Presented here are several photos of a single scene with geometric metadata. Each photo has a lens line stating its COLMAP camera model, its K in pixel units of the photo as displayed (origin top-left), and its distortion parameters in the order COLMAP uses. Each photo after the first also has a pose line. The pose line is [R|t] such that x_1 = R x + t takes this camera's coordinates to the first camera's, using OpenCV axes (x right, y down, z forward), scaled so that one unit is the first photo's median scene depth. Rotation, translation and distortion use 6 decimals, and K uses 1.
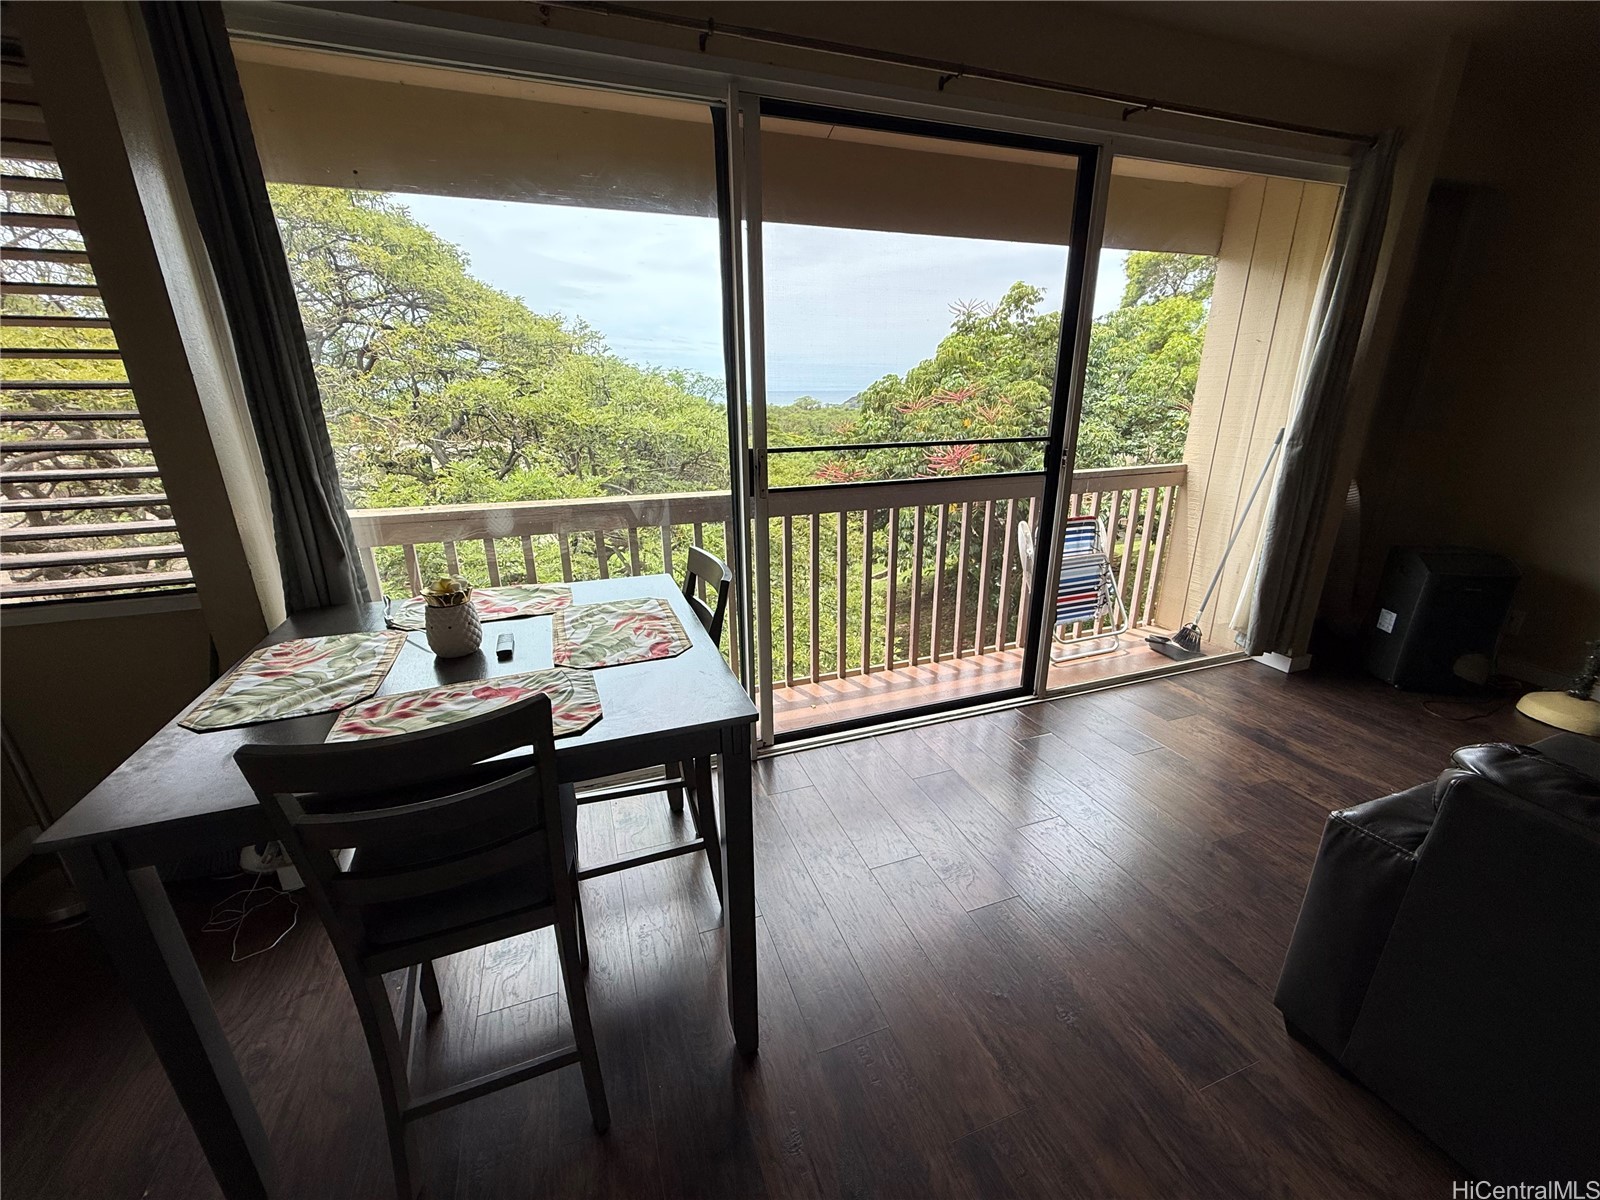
lens RADIAL K [[638.6, 0, 799.5], [0, 638.6, 601.2], [0, 0, 1]] dist [-0.001123, 0.000390]
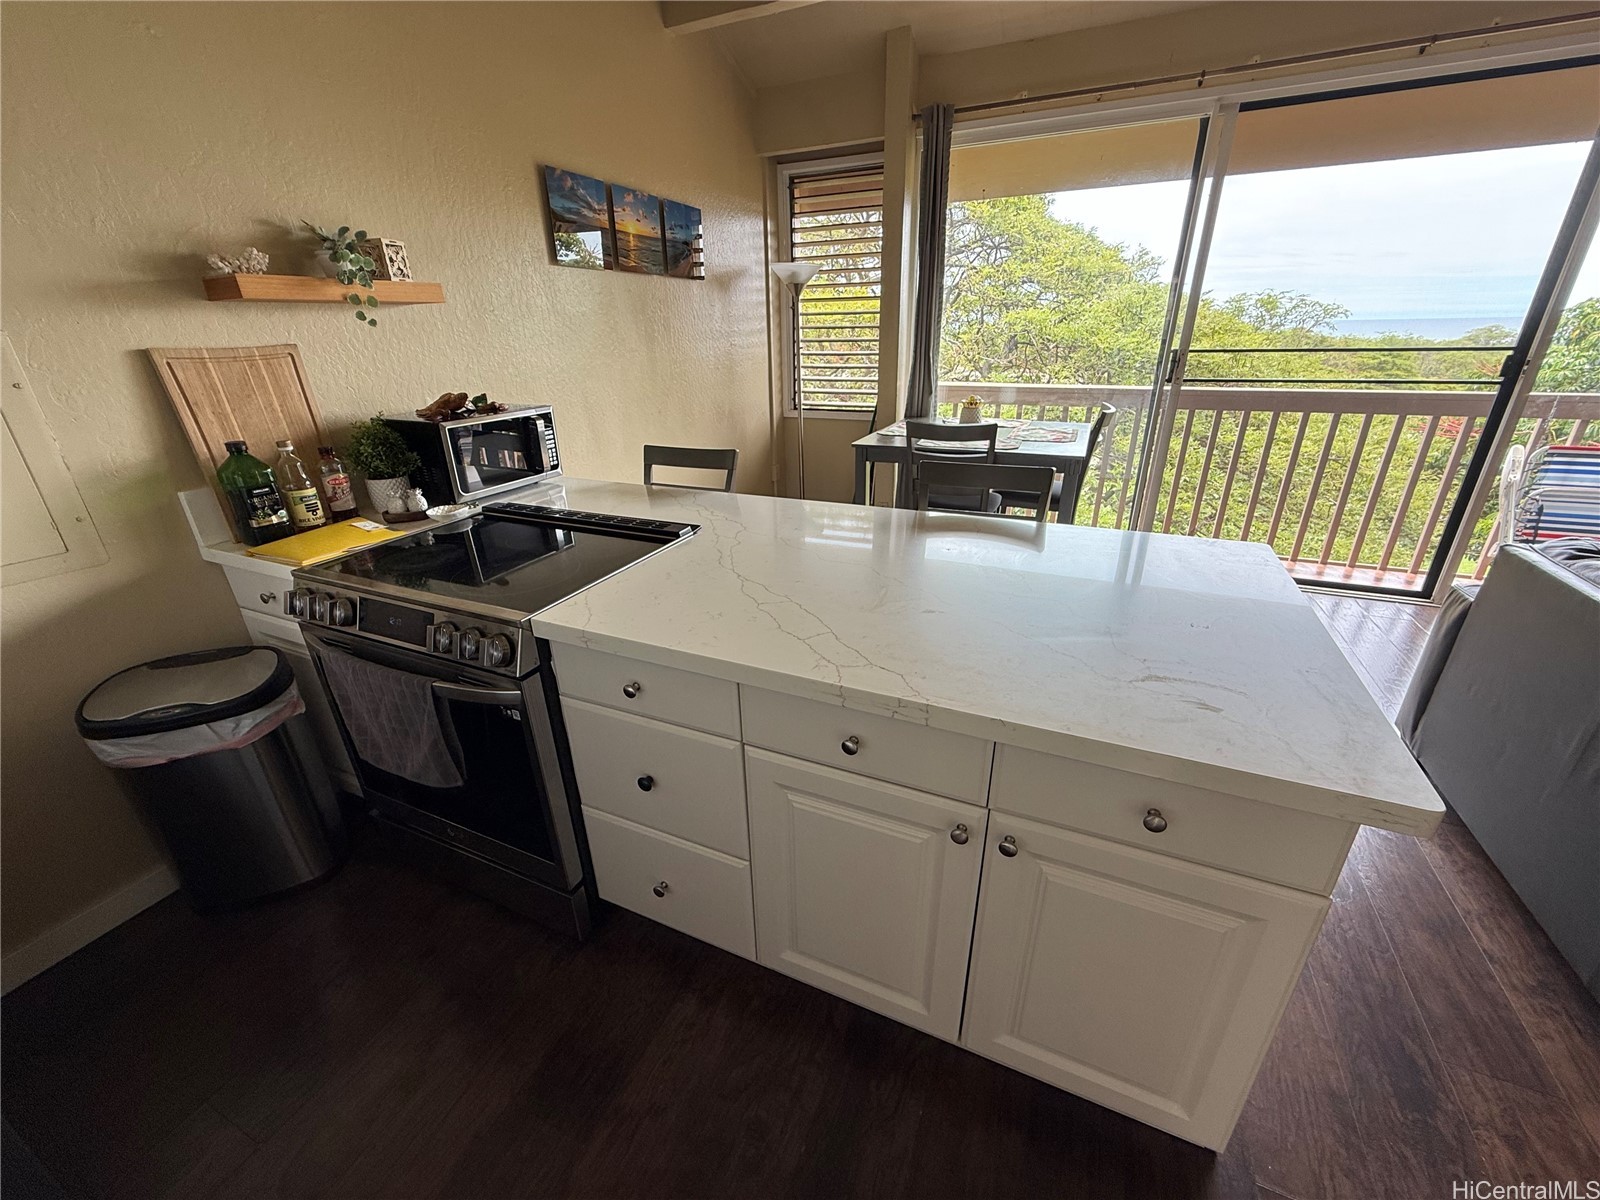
lens RADIAL K [[638.6, 0, 796.0], [0, 638.6, 599.8], [0, 0, 1]] dist [-0.001123, 0.000390]
pose [[0.711437, 0.268753, -0.649329, 0.053099], [-0.208444, 0.963104, 0.170241, 0.032637], [0.671125, 0.014233, 0.741208, -0.087423]]
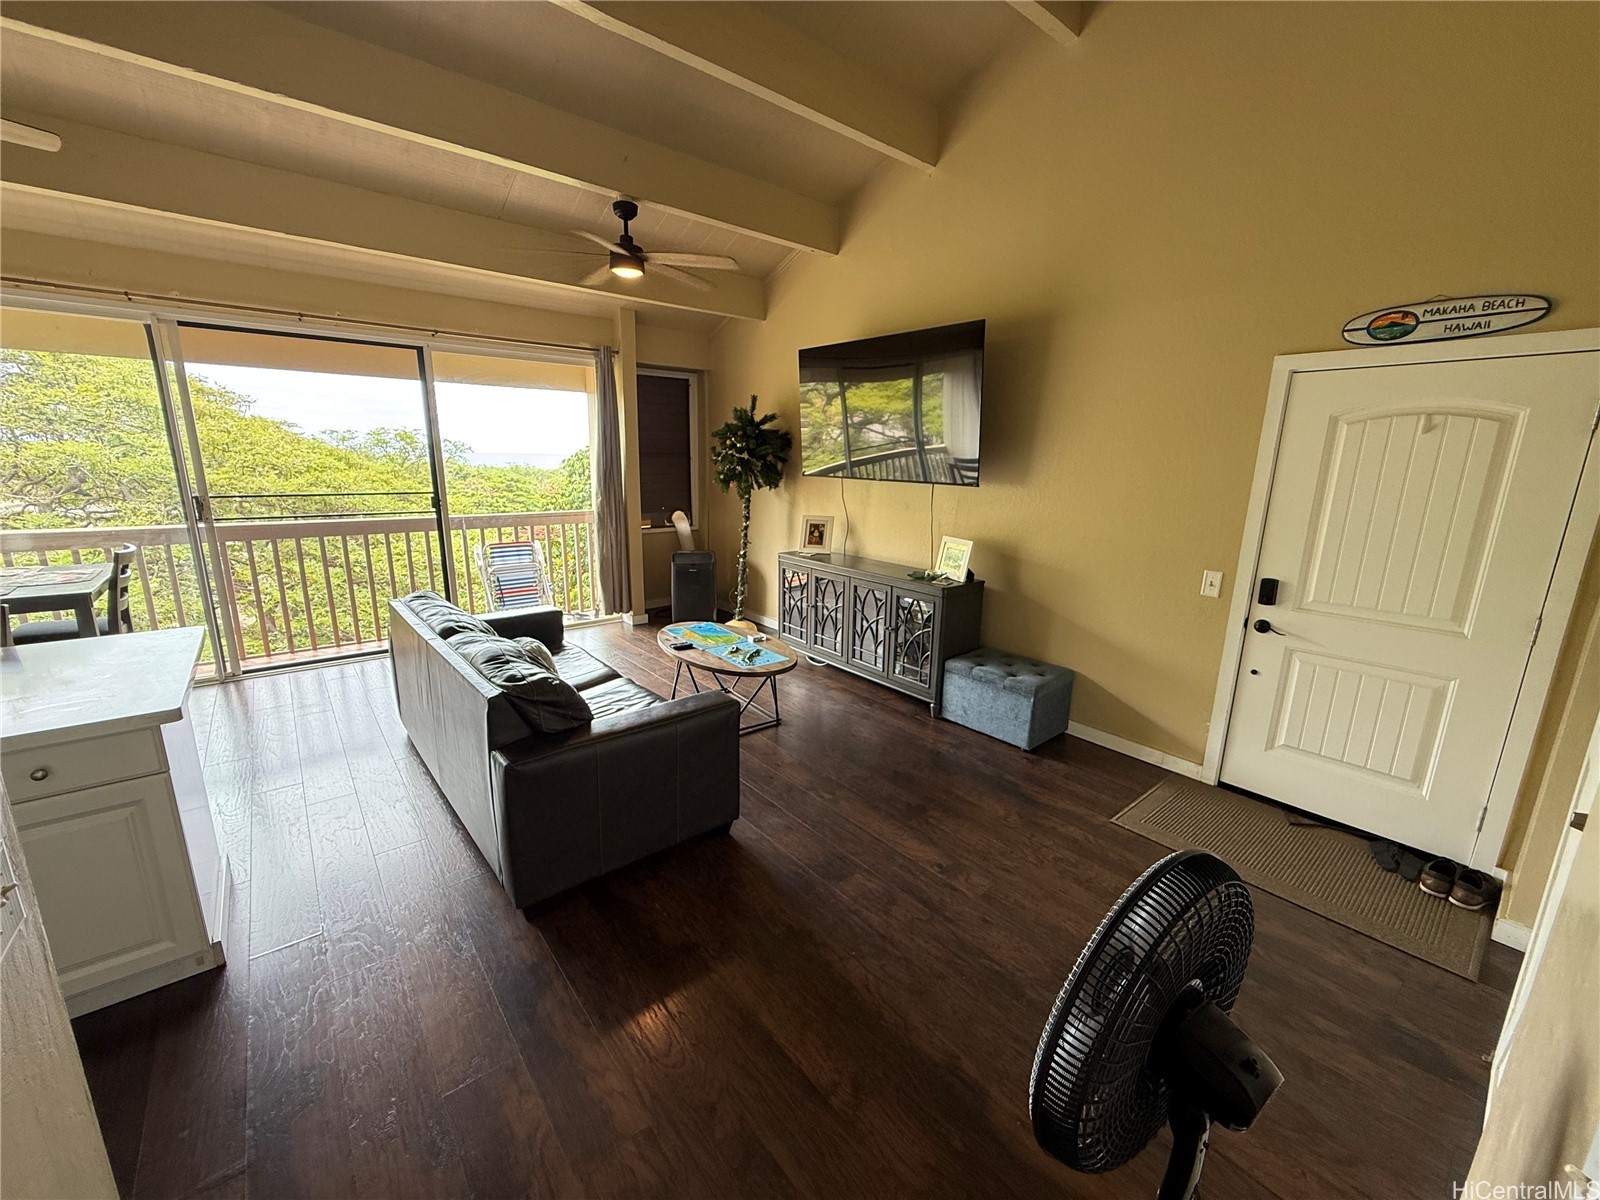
lens RADIAL K [[638.6, 0, 795.7], [0, 638.6, 601.1], [0, 0, 1]] dist [-0.001123, 0.000390]
pose [[0.944718, -0.047841, 0.324374, 0.118065], [0.078823, 0.993423, -0.083051, 0.043207], [-0.318268, 0.104028, 0.942276, -0.152248]]
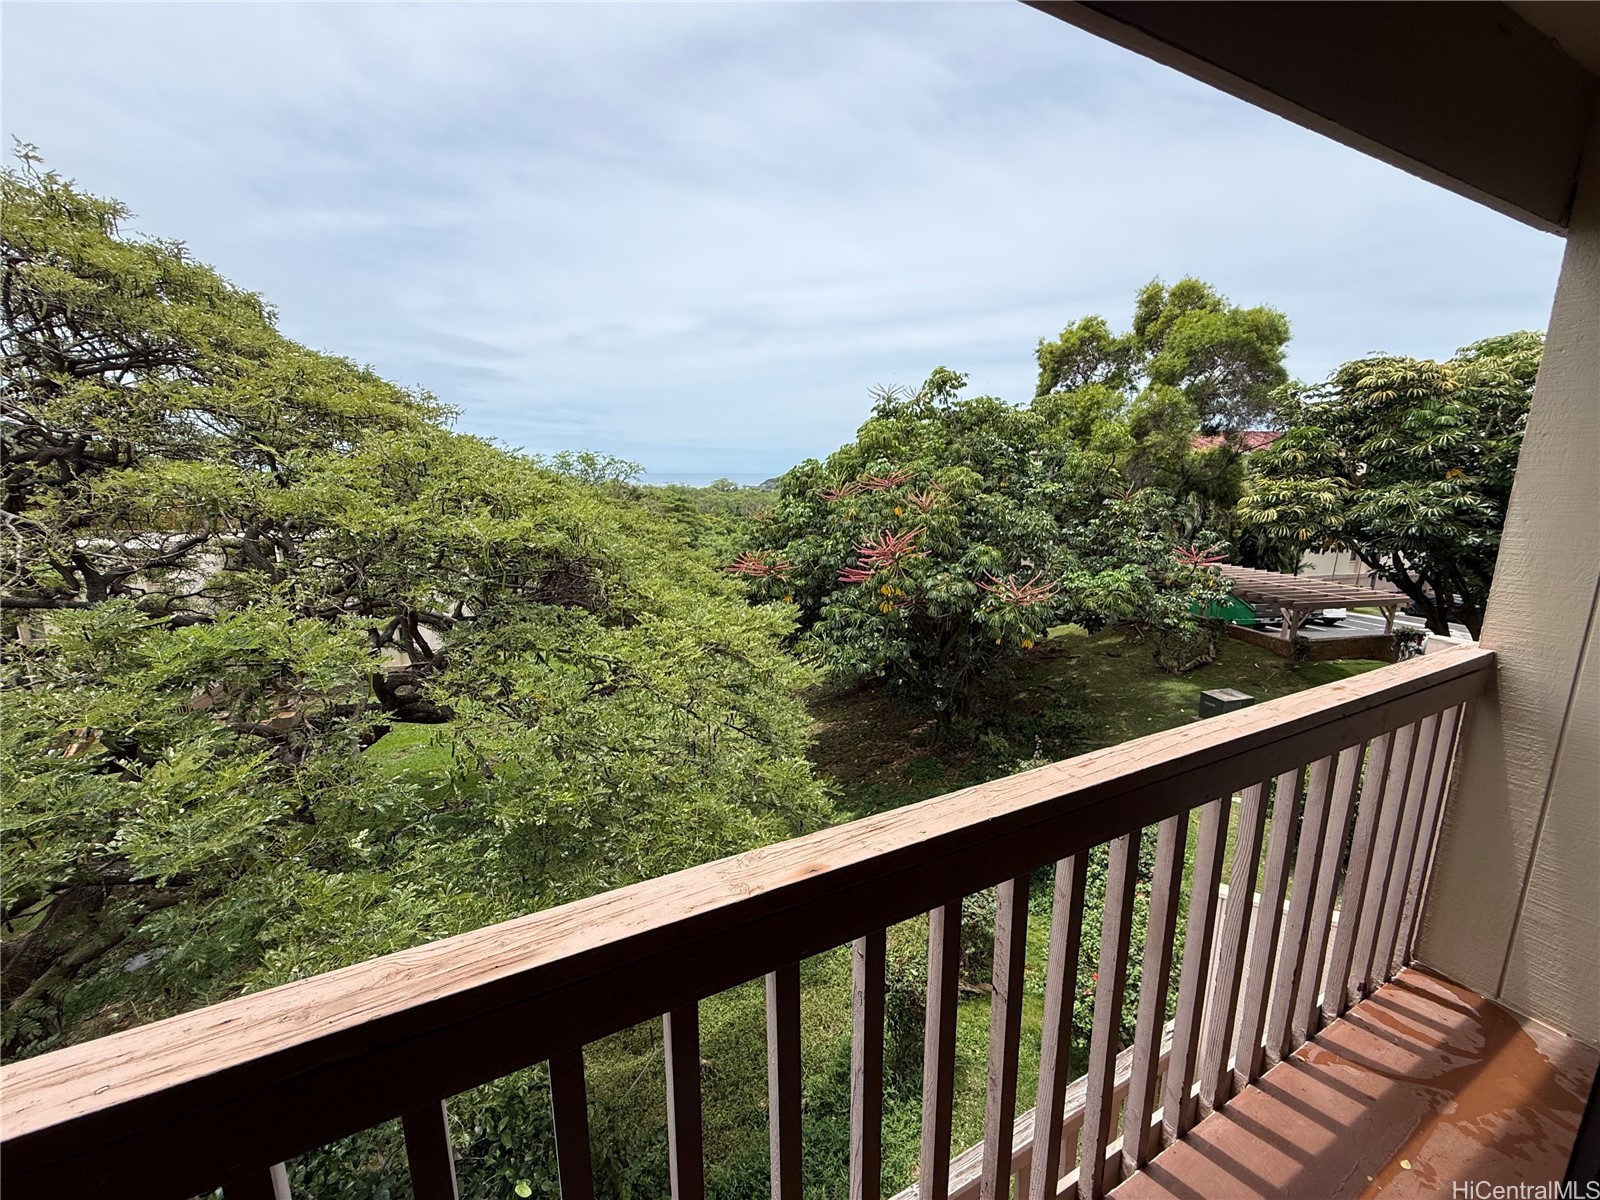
lens RADIAL K [[638.6, 0, 801.2], [0, 638.6, 599.5], [0, 0, 1]] dist [-0.001123, 0.000390]
pose [[0.991673, -0.020696, 0.127107, 0.007647], [0.036128, 0.992076, -0.120337, -0.045939], [-0.123610, 0.123927, 0.984562, 0.126356]]
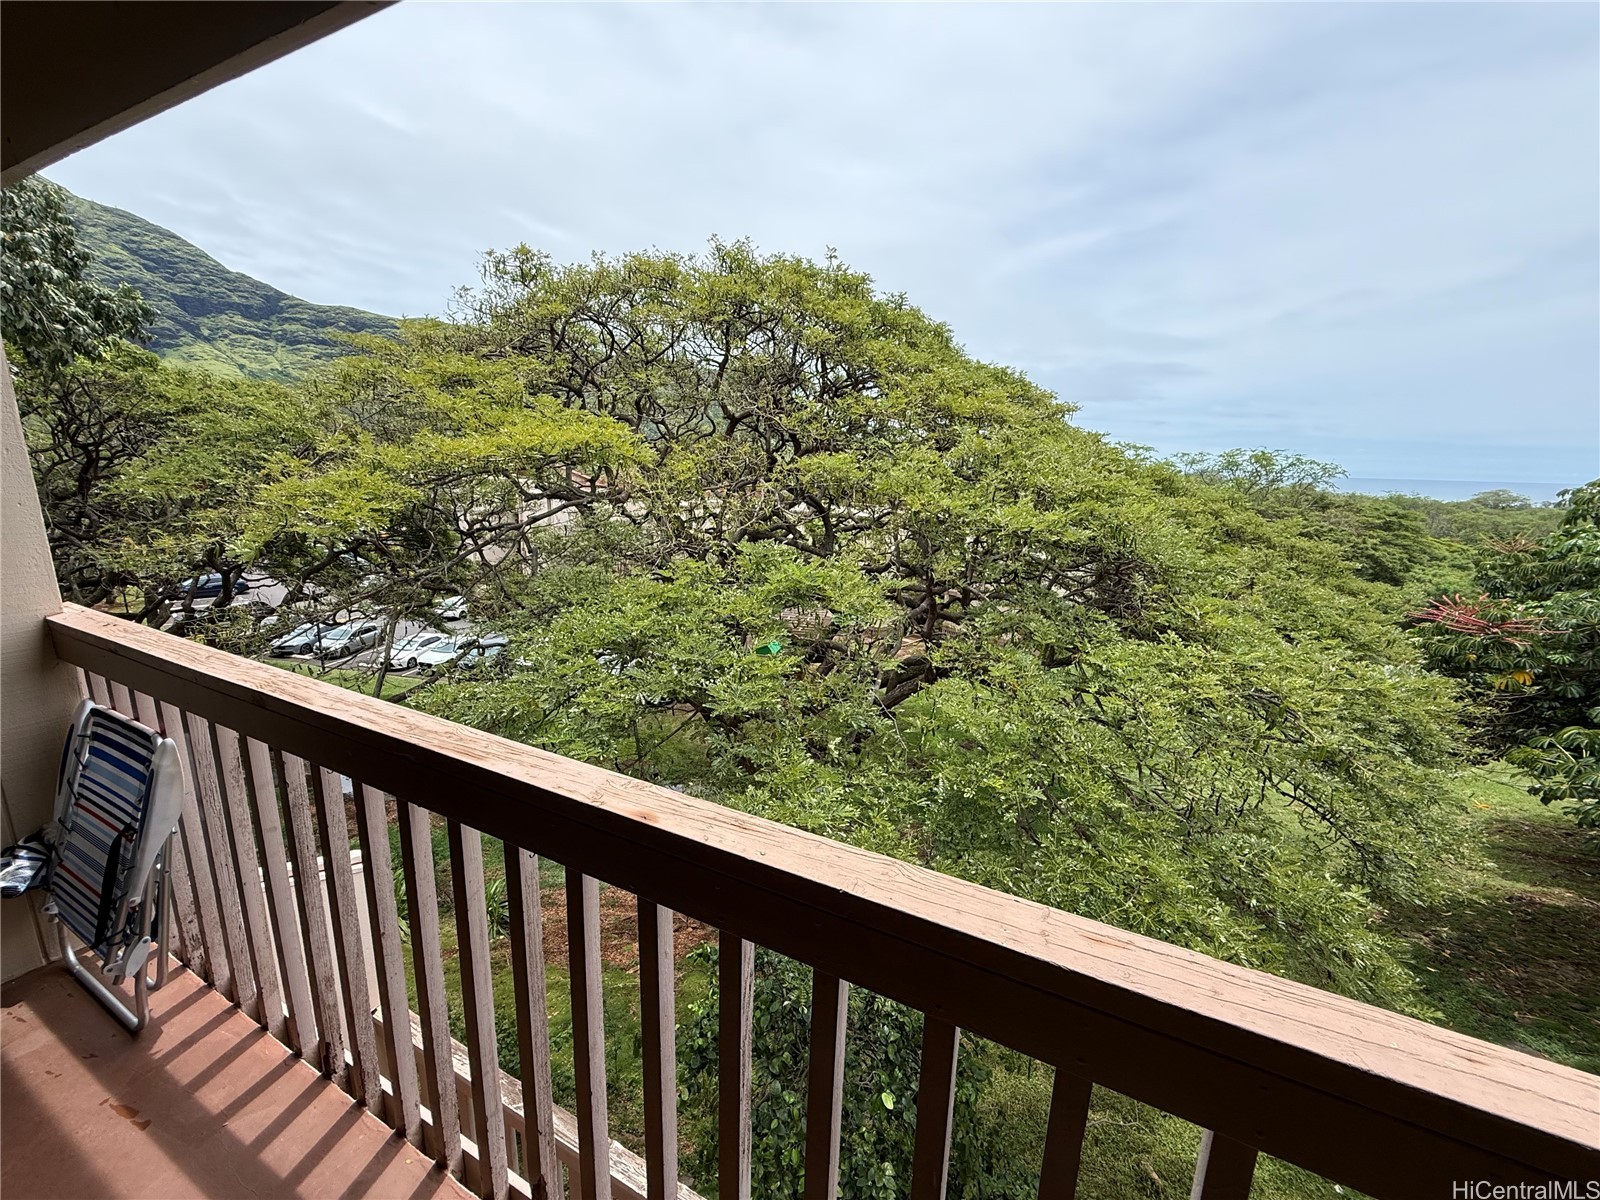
lens RADIAL K [[638.6, 0, 799.1], [0, 638.6, 598.3], [0, 0, 1]] dist [-0.001123, 0.000390]
pose [[0.683519, 0.175378, -0.708551, 0.053380], [-0.257678, 0.966185, -0.009429, -0.050634], [0.682938, 0.189023, 0.705597, 0.144899]]
